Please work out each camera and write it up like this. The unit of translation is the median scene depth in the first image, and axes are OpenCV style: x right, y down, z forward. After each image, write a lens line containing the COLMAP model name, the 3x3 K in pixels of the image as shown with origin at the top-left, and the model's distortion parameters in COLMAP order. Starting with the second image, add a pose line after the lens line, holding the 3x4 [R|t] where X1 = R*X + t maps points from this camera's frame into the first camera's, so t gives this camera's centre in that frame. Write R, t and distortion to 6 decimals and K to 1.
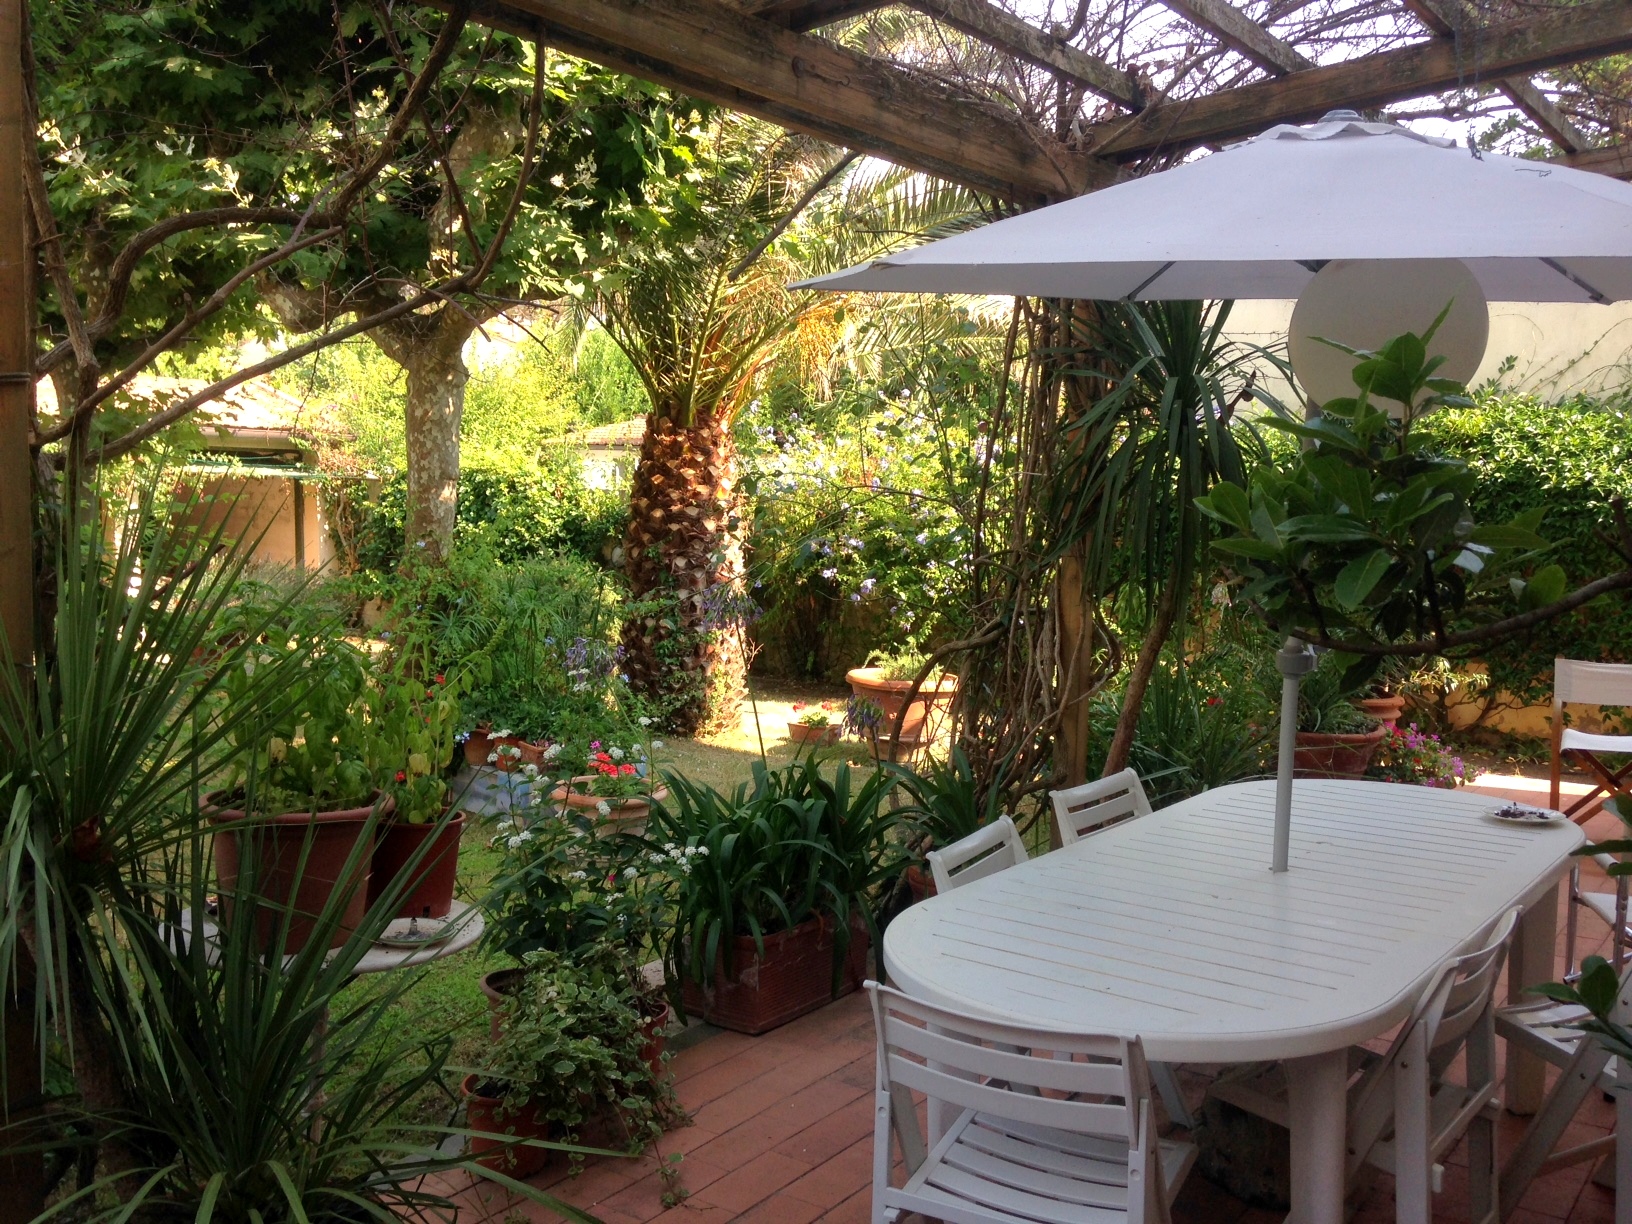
lens RADIAL K [[1501.9, 0, 824.0], [0, 1501.9, 591.3], [0, 0, 1]] dist [0.202167, -0.292612]
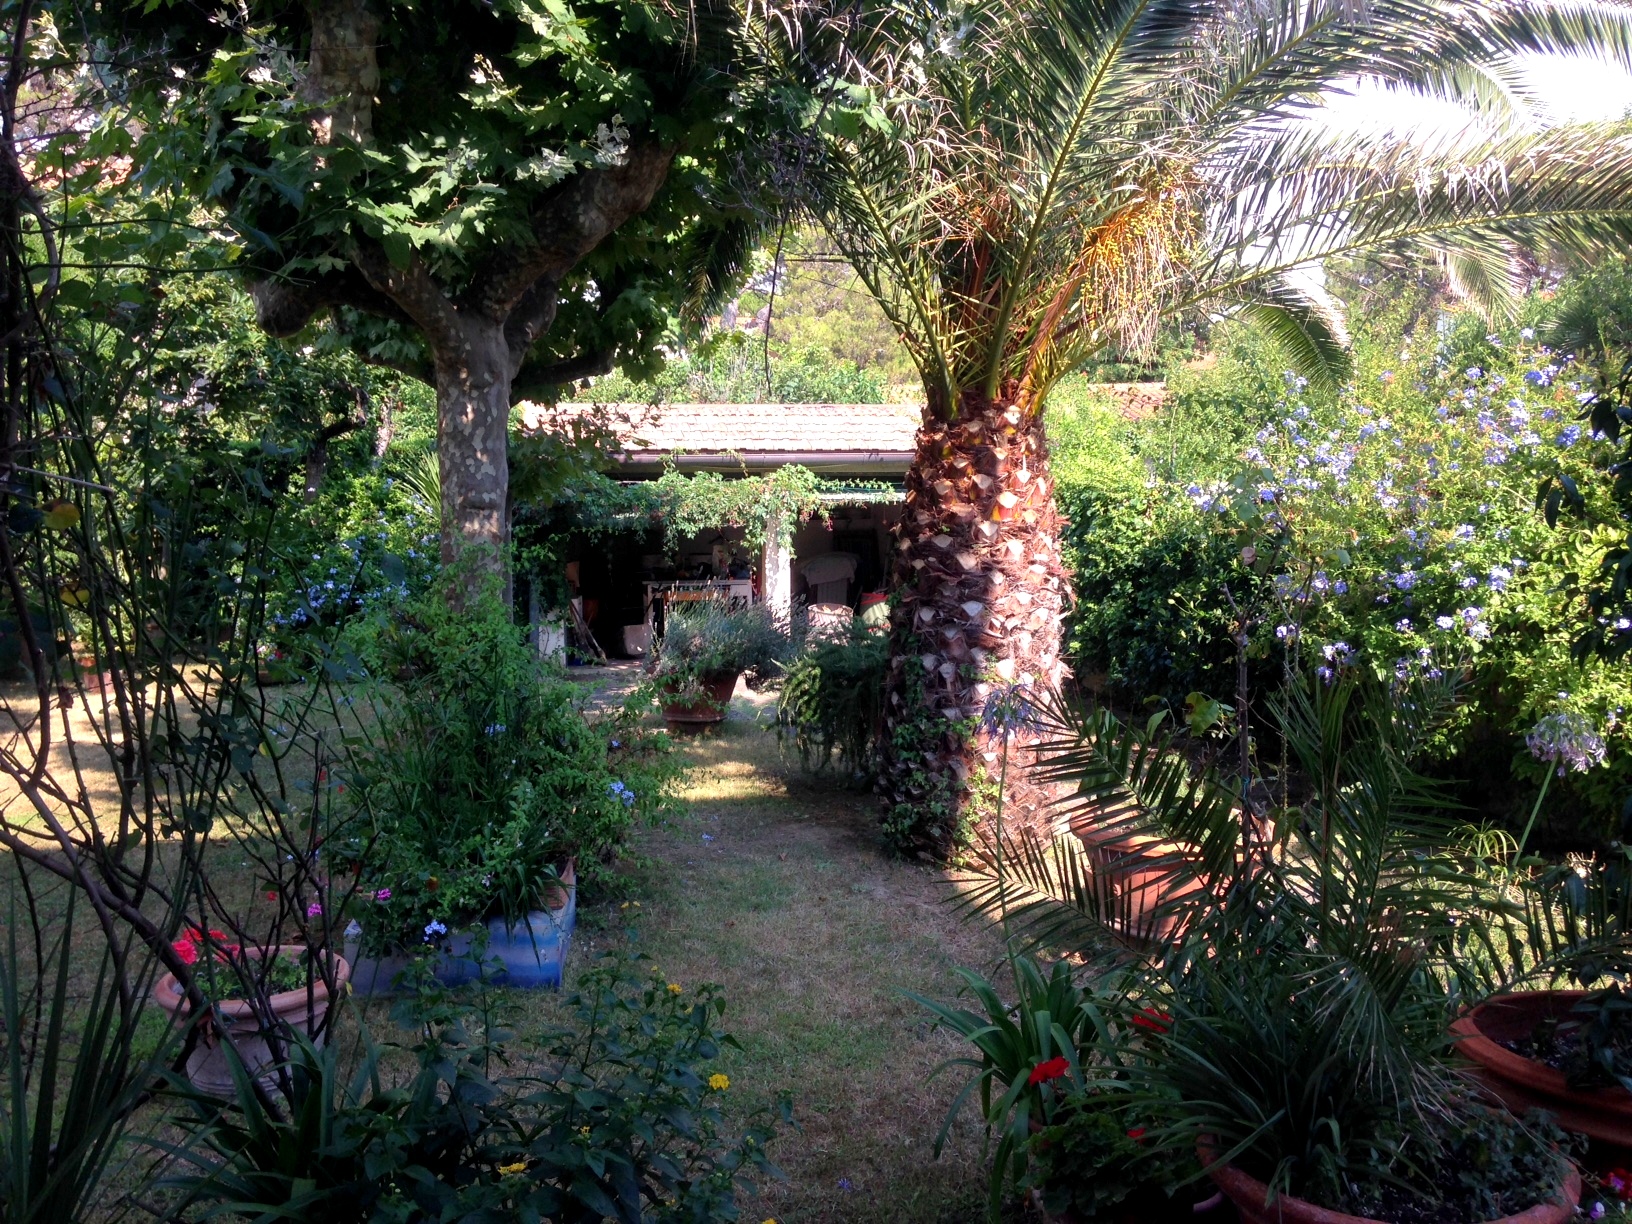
lens RADIAL K [[1501.9, 0, 824.0], [0, 1501.9, 591.3], [0, 0, 1]] dist [0.202167, -0.292612]
pose [[0.748841, 0.013392, -0.662615, 0.328113], [-0.019832, 0.999801, -0.002206, -0.027576], [0.662453, 0.014792, 0.748957, 0.447182]]
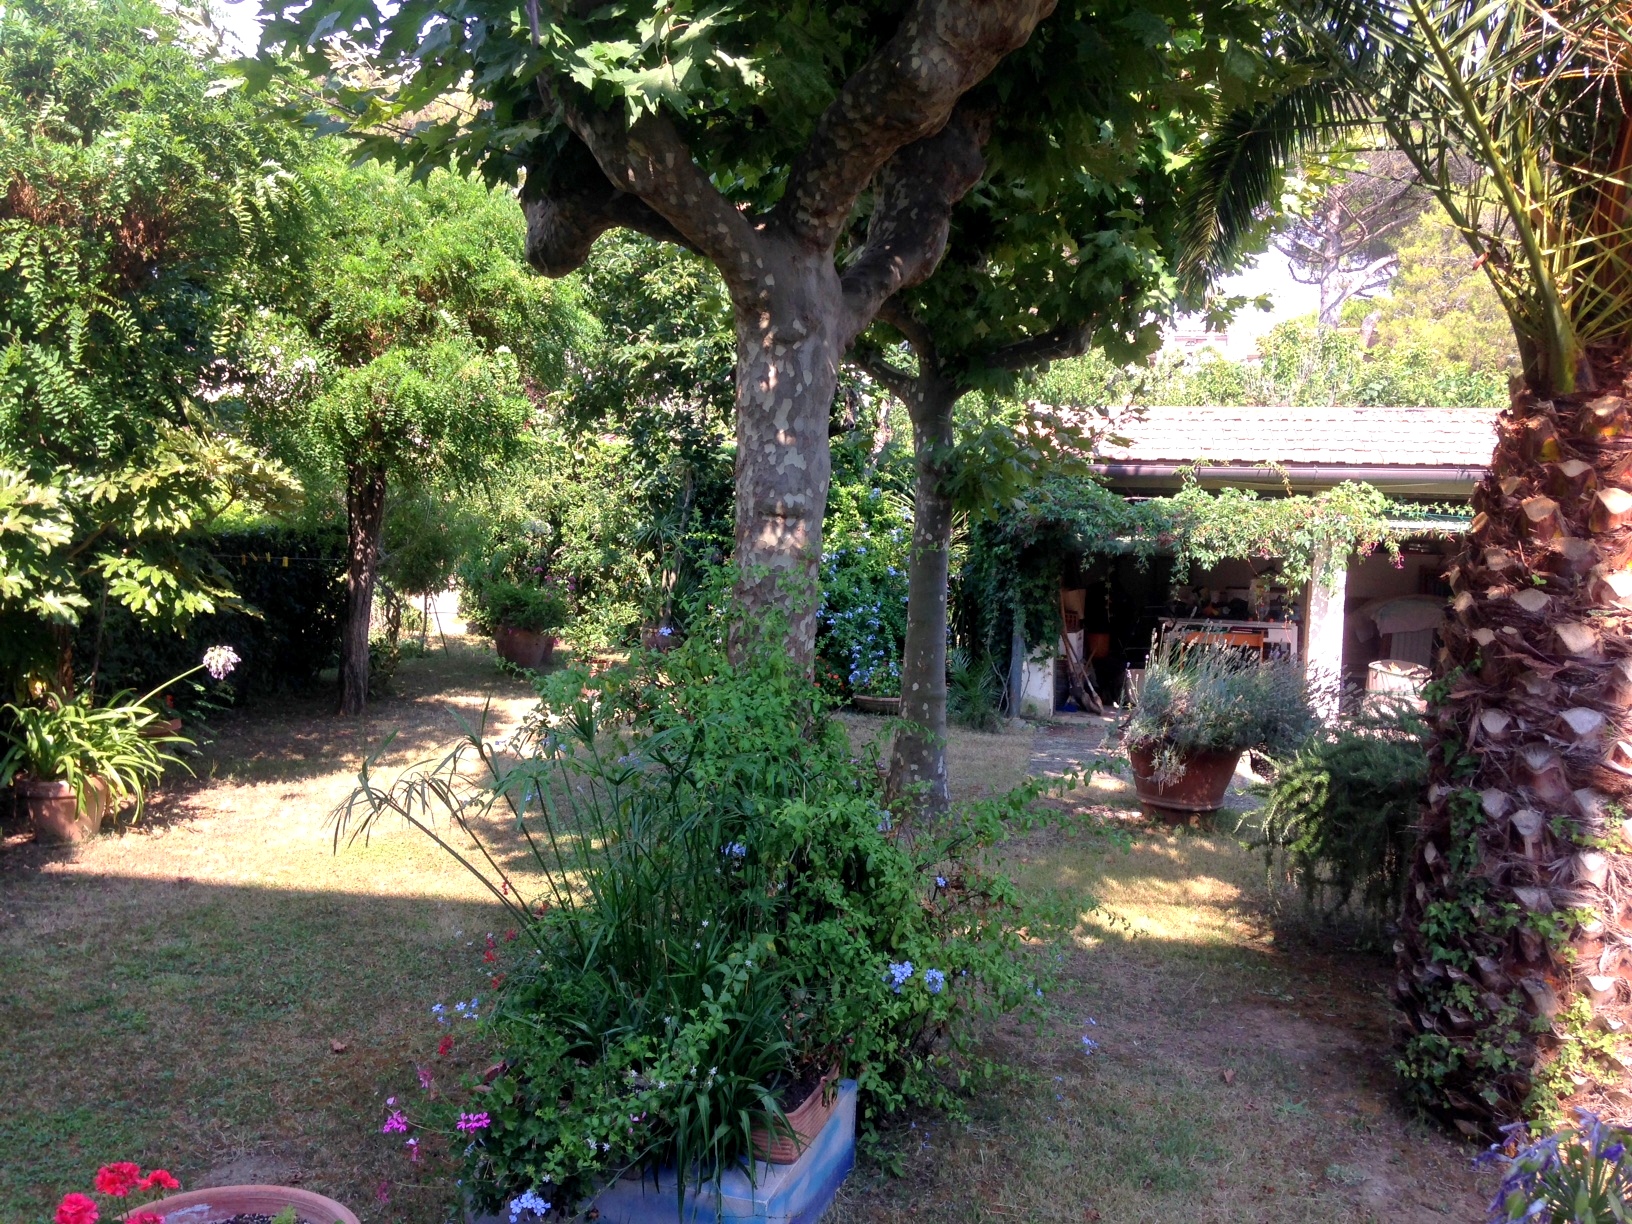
lens RADIAL K [[1501.9, 0, 824.0], [0, 1501.9, 591.3], [0, 0, 1]] dist [0.202167, -0.292612]
pose [[0.448950, 0.039802, -0.892670, 0.197014], [-0.081627, 0.996657, 0.003386, -0.041480], [0.889821, 0.071346, 0.450698, 0.642646]]
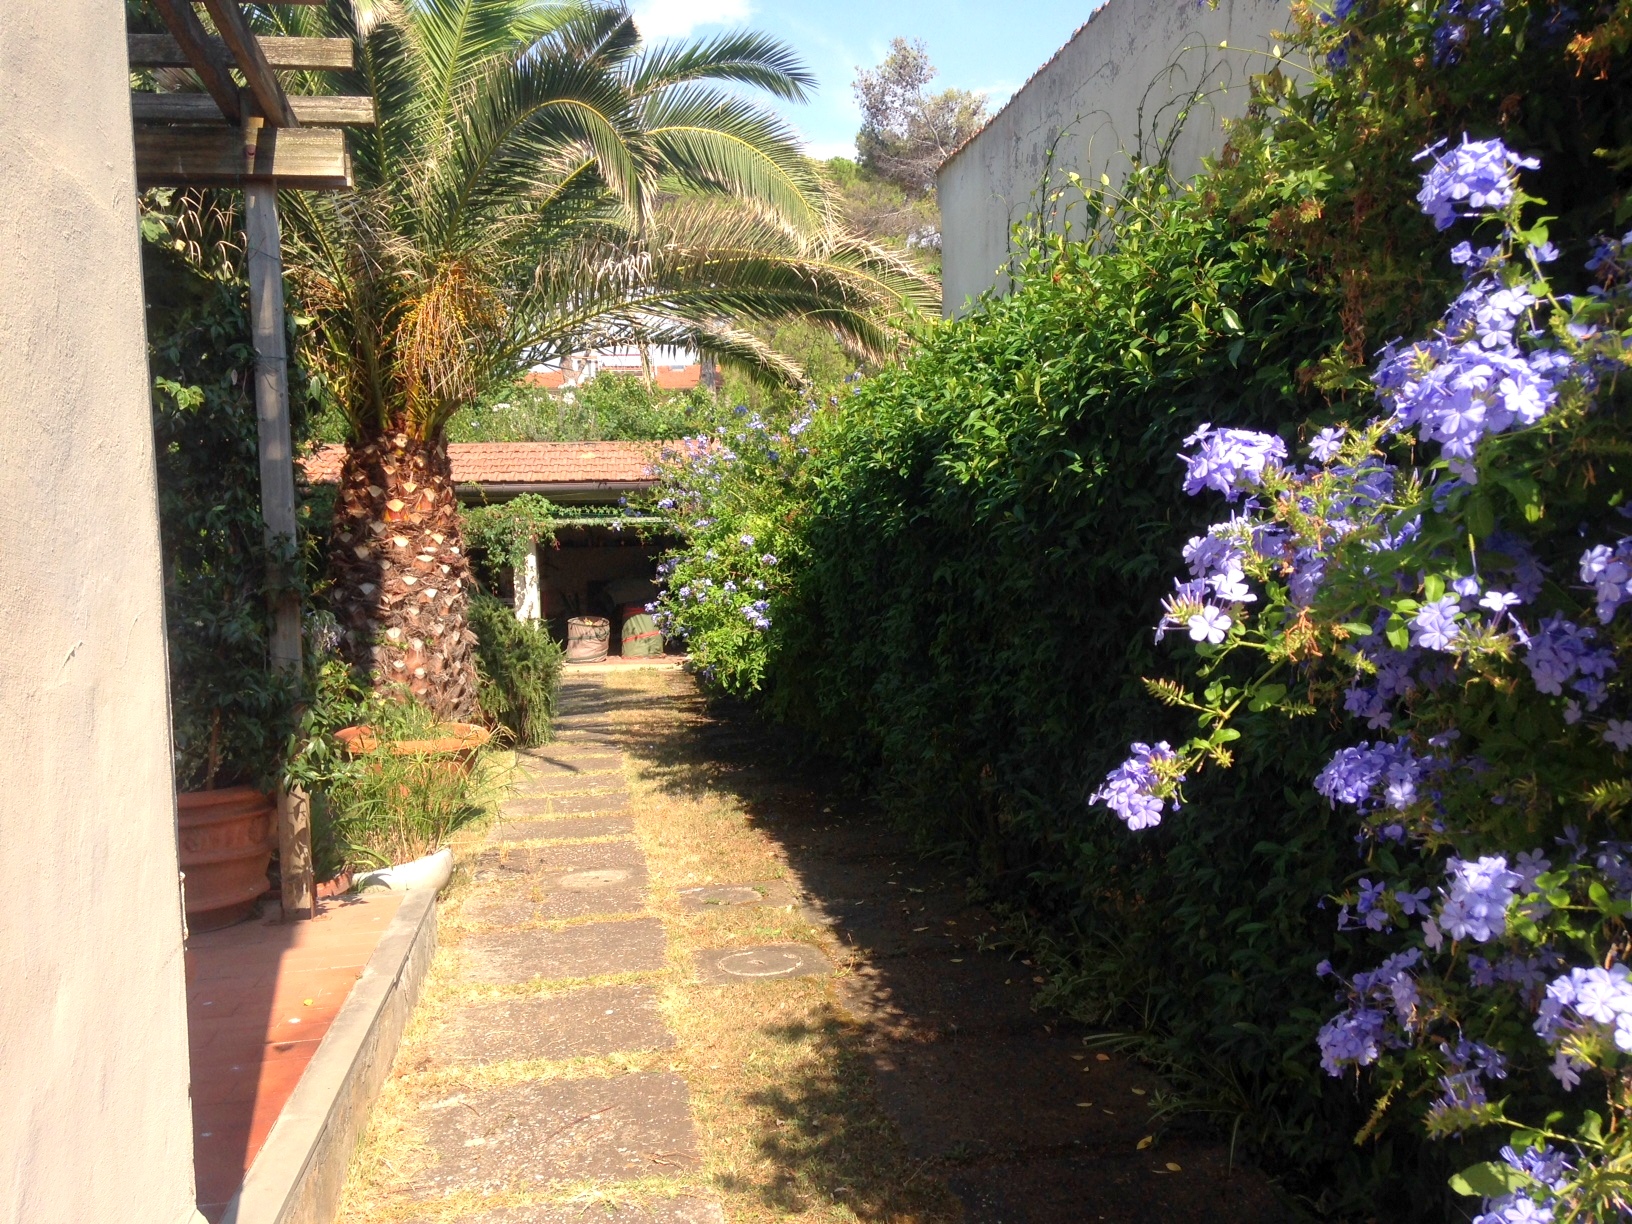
lens RADIAL K [[1501.9, 0, 824.0], [0, 1501.9, 591.3], [0, 0, 1]] dist [0.202167, -0.292612]
pose [[0.713563, -0.016056, -0.700407, 0.749967], [-0.007331, 0.999511, -0.030382, 0.004453], [0.700553, 0.026815, 0.713096, 0.550243]]
